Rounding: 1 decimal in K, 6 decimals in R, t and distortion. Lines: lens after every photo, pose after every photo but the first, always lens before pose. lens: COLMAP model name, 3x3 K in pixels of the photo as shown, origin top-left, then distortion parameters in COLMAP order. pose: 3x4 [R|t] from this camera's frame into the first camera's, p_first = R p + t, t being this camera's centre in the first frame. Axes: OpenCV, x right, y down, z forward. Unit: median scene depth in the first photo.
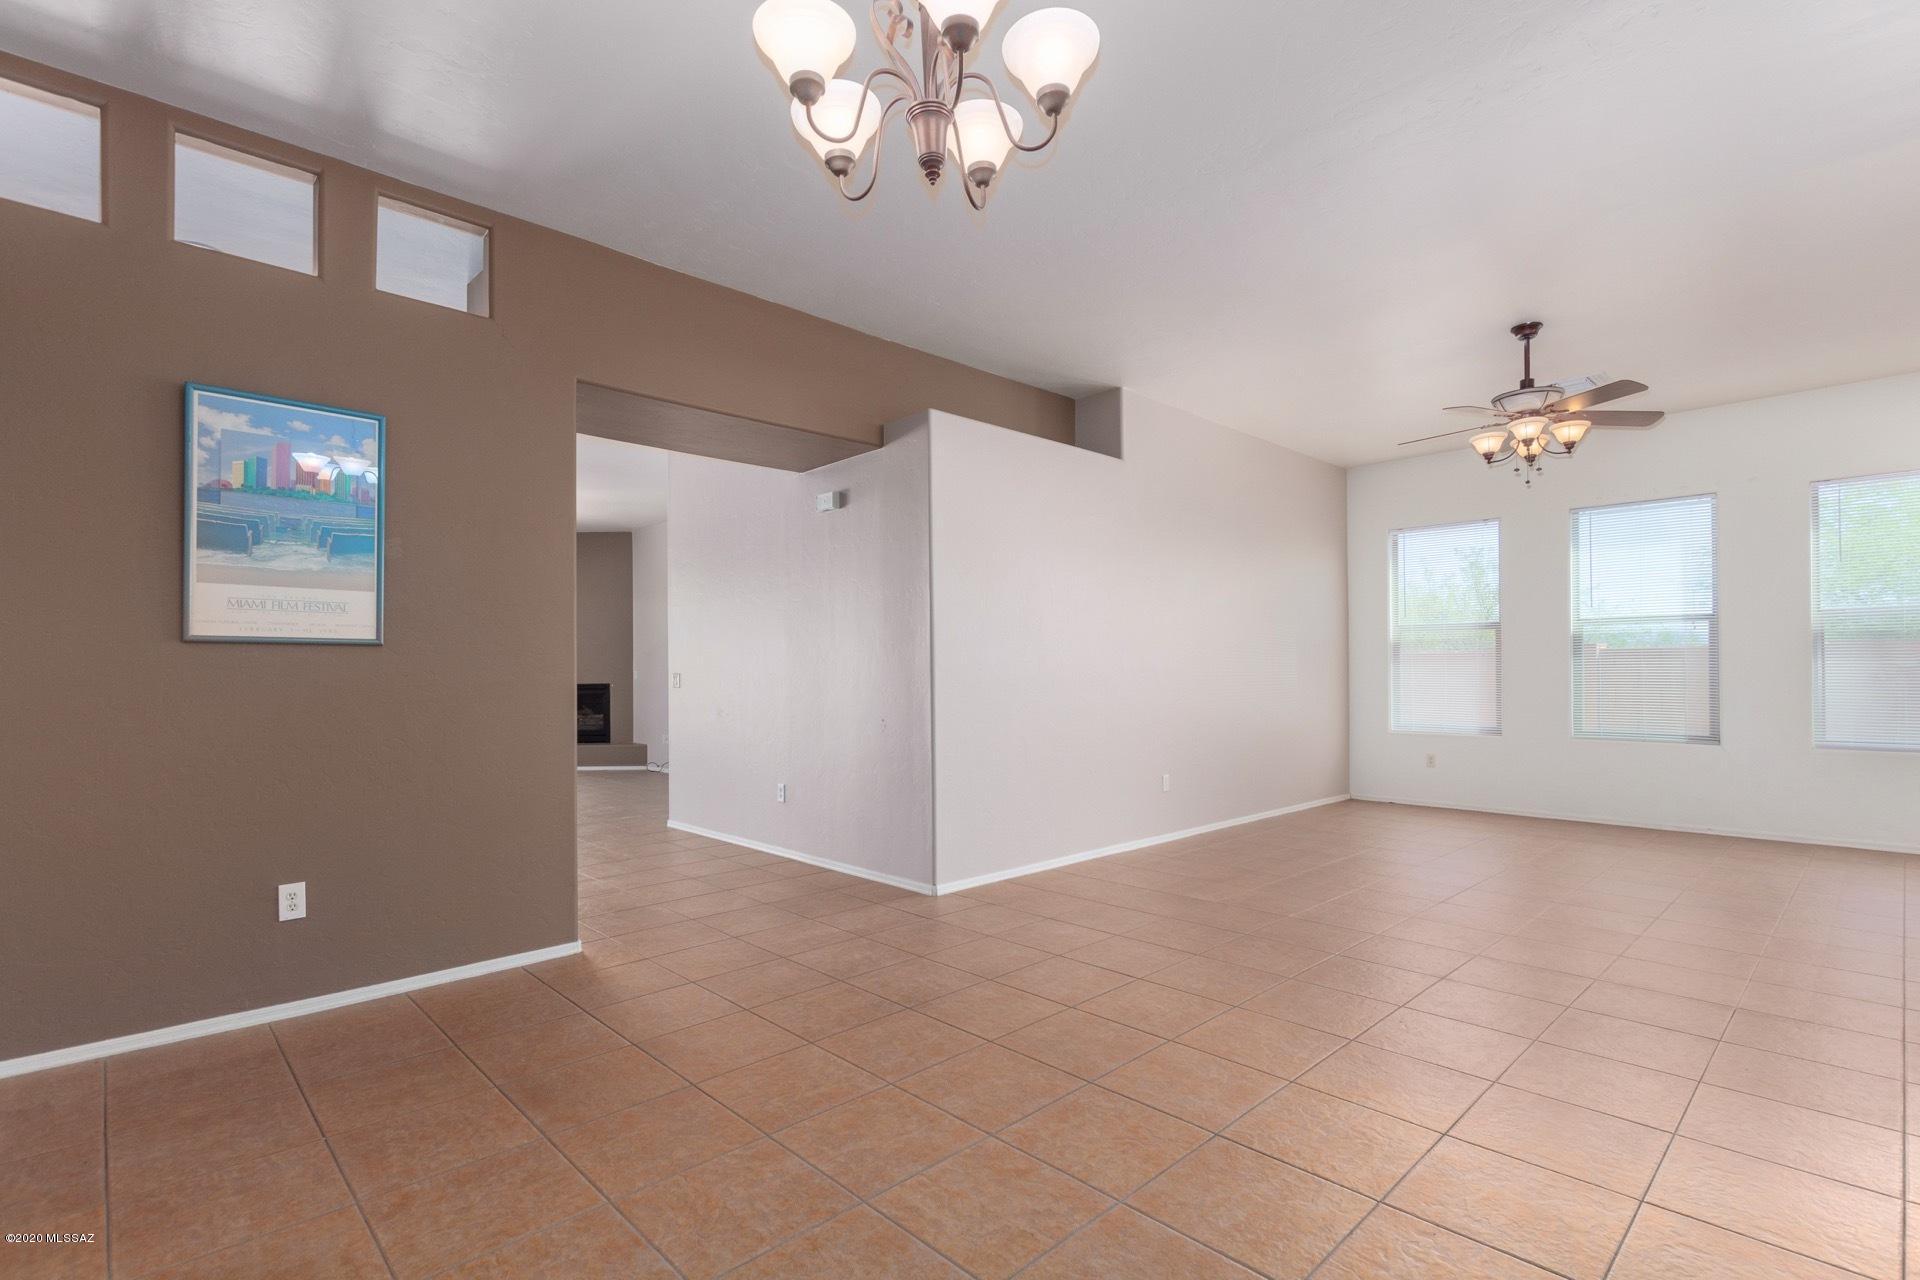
lens RADIAL K [[887.3, 0, 963.6], [0, 887.3, 665.1], [0, 0, 1]] dist [-0.005595, -0.000633]
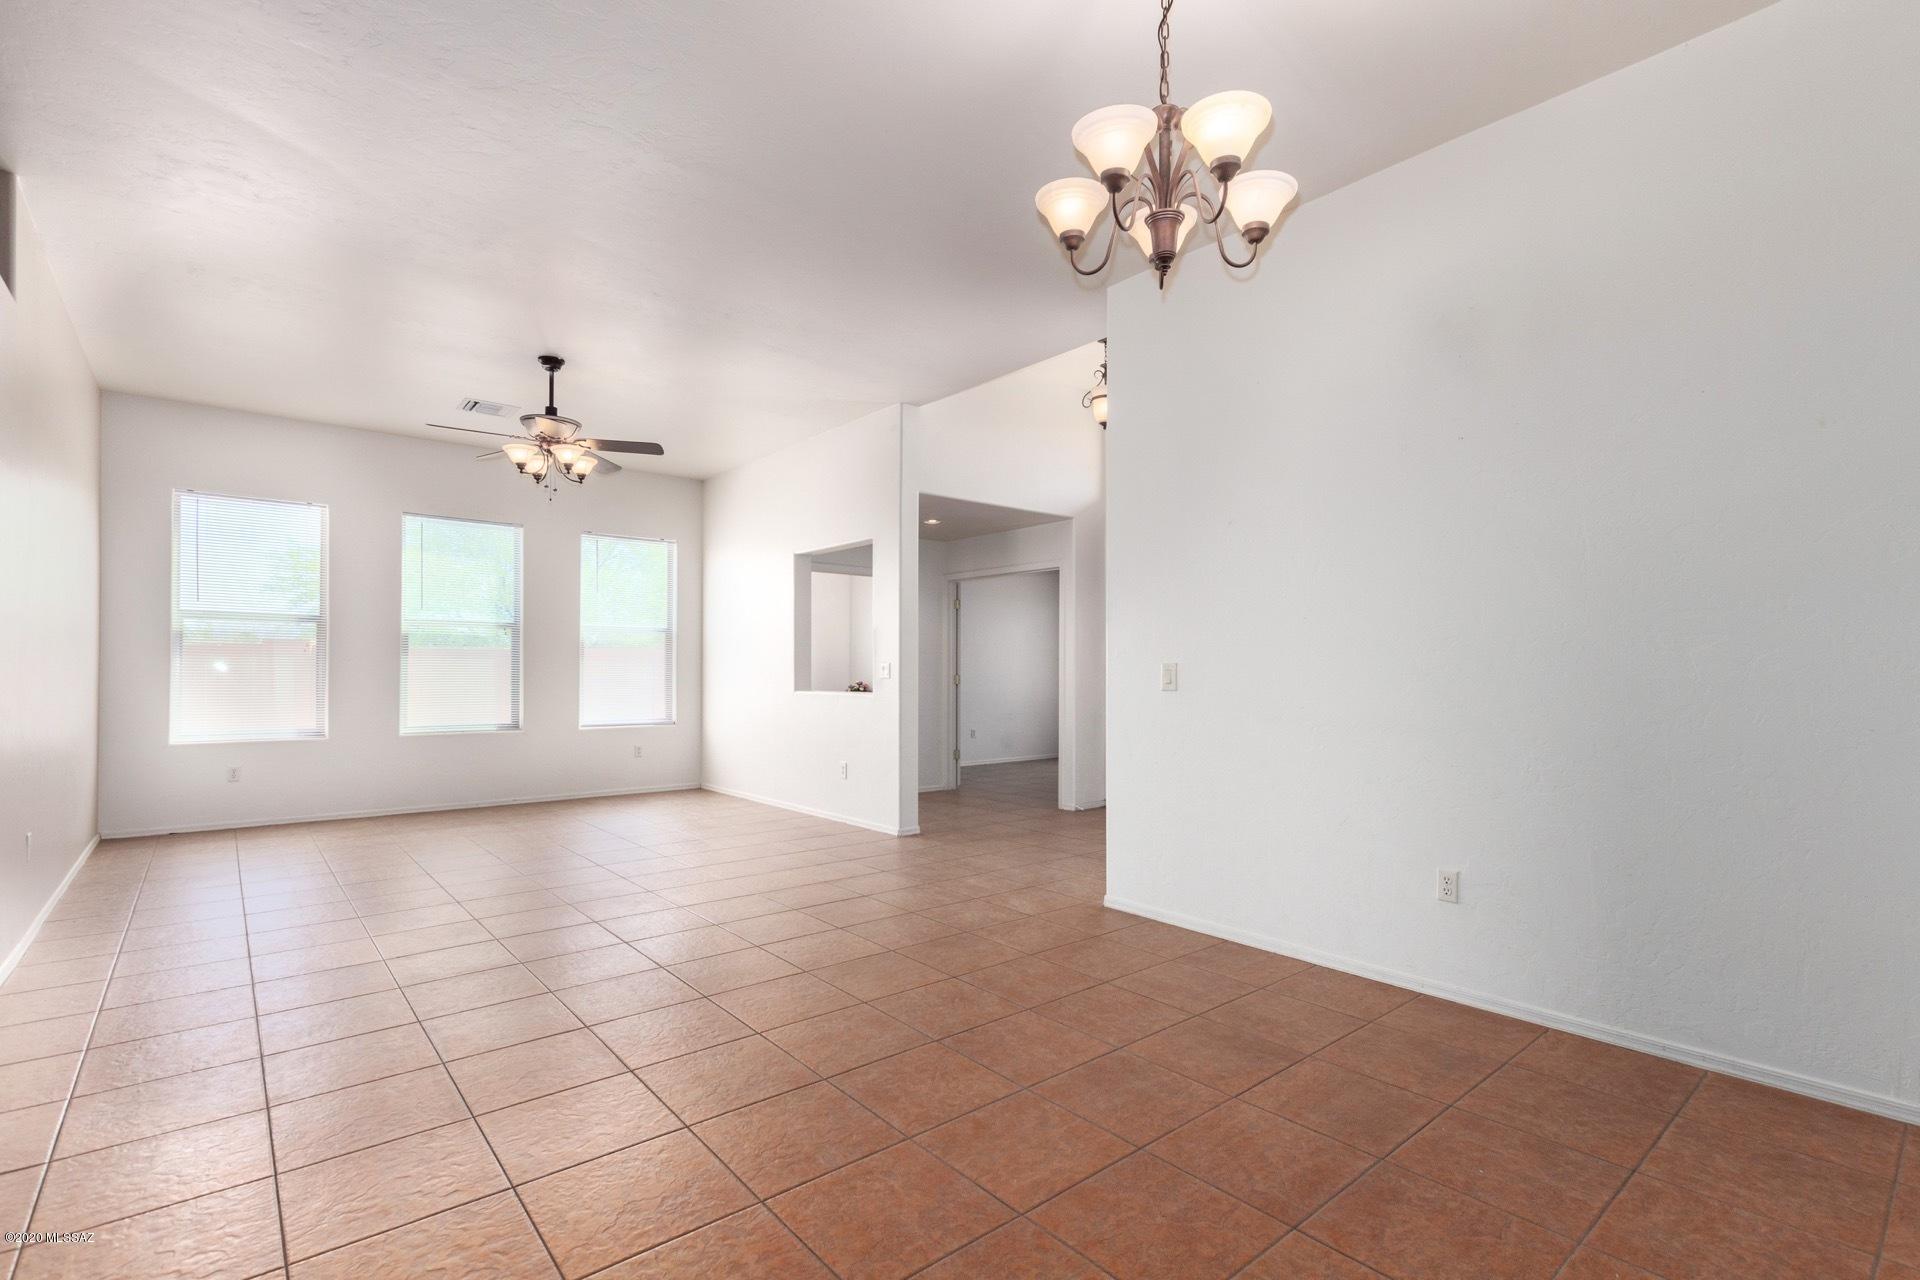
lens RADIAL K [[887.3, 0, 963.6], [0, 887.3, 665.1], [0, 0, 1]] dist [-0.005595, -0.000633]
pose [[0.059425, 0.011442, 0.998167, -0.303505], [-0.012800, 0.999861, -0.010700, 0.005114], [-0.998151, -0.012141, 0.059563, 0.283176]]
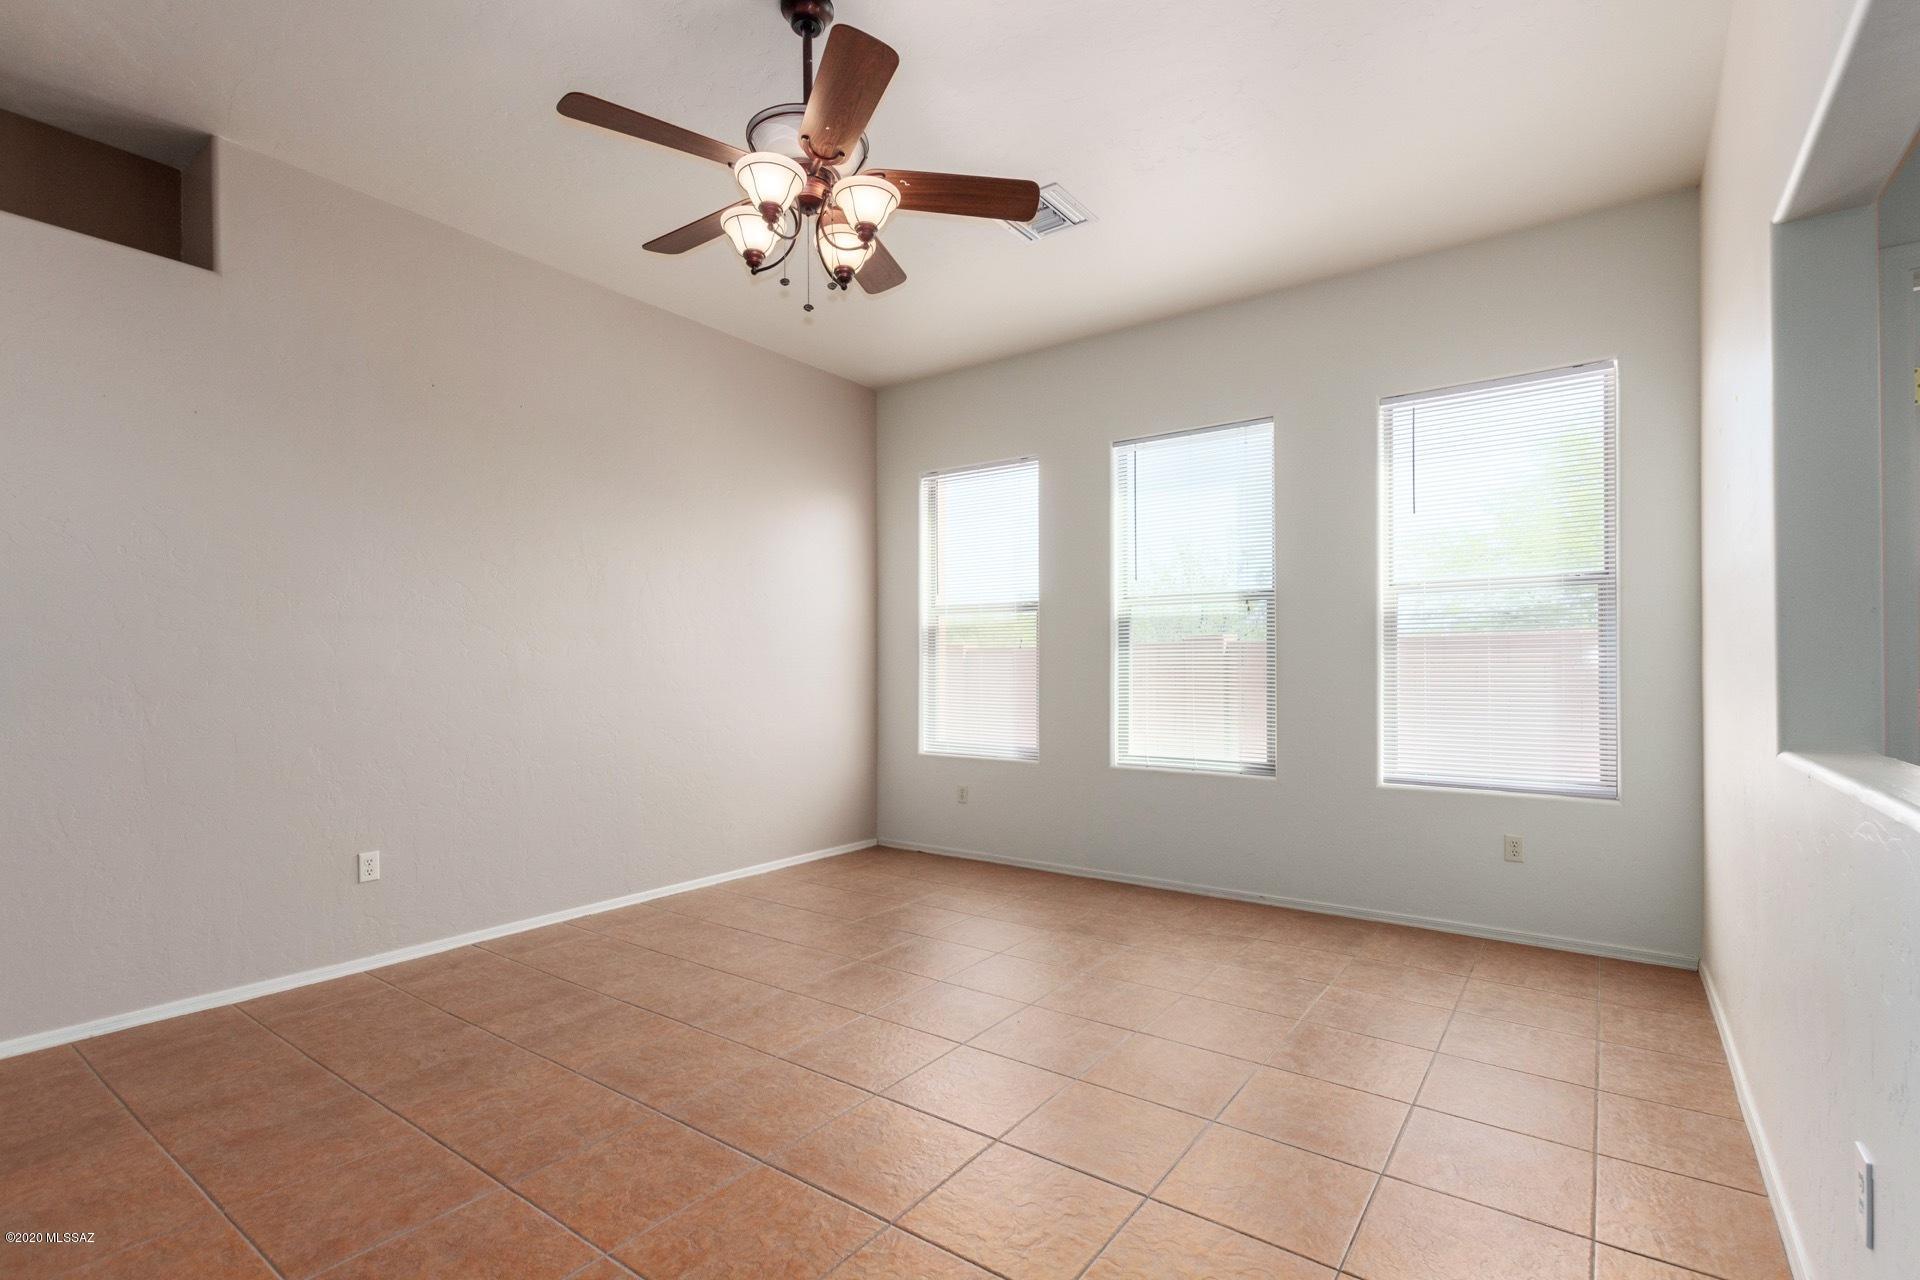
lens RADIAL K [[887.3, 0, 963.6], [0, 887.3, 665.1], [0, 0, 1]] dist [-0.005595, -0.000633]
pose [[0.982205, 0.004926, 0.187748, 0.433822], [-0.005556, 0.999981, 0.002827, 0.001421], [-0.187731, -0.003820, 0.982213, 0.323687]]
